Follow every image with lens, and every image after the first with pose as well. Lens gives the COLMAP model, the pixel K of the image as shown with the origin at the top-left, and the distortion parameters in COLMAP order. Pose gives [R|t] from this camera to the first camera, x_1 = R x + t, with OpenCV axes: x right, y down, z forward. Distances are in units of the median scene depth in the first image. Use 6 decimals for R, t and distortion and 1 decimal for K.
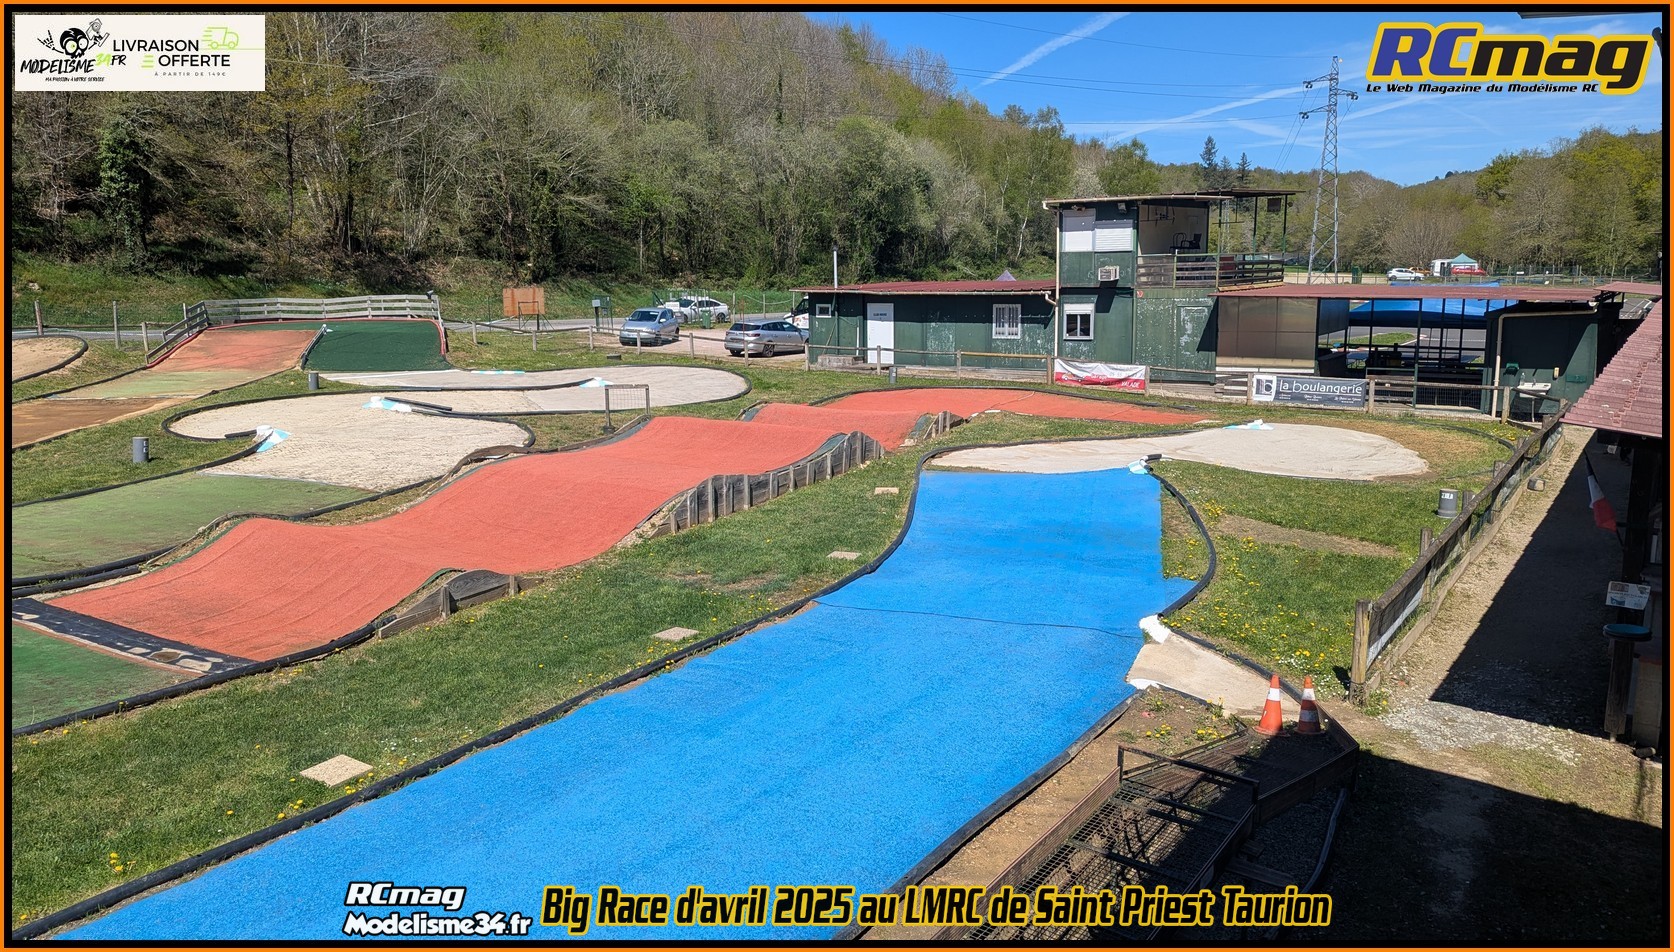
lens RADIAL K [[1187.8, 0, 806.6], [0, 1187.8, 486.1], [0, 0, 1]] dist [0.060591, -0.048972]
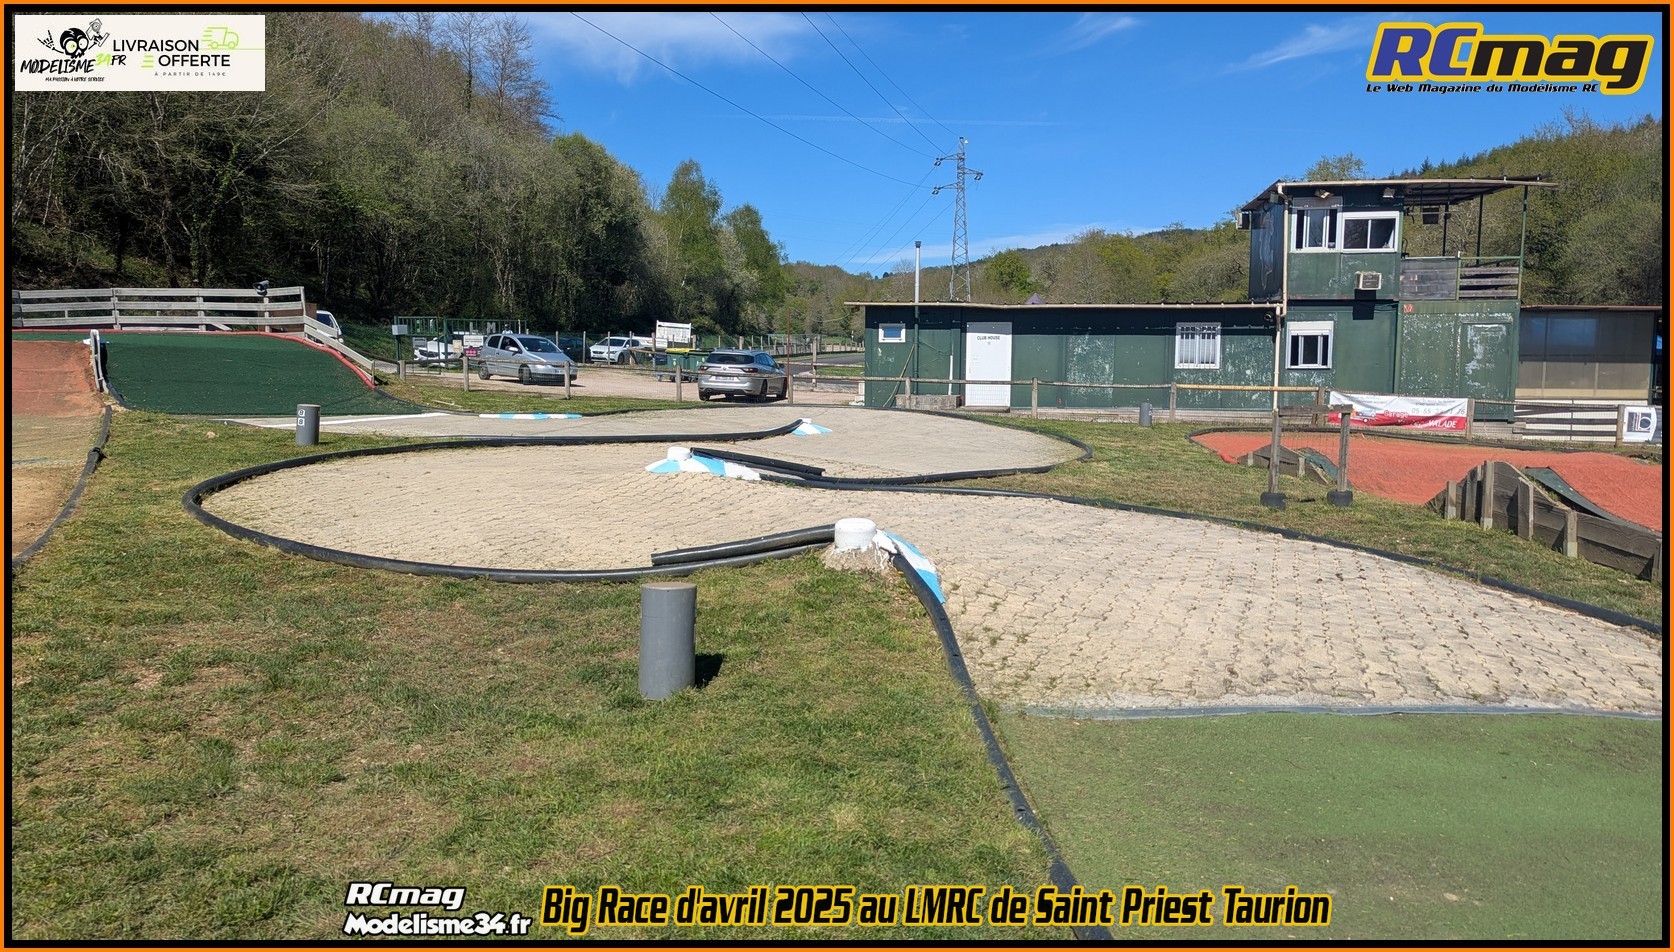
lens RADIAL K [[1187.8, 0, 826.5], [0, 1187.8, 465.8], [0, 0, 1]] dist [0.060591, -0.048972]
pose [[0.904250, -0.021484, 0.426463, -0.376278], [0.055982, 0.996078, -0.068521, -0.026699], [-0.423318, 0.085835, 0.901906, 0.453398]]
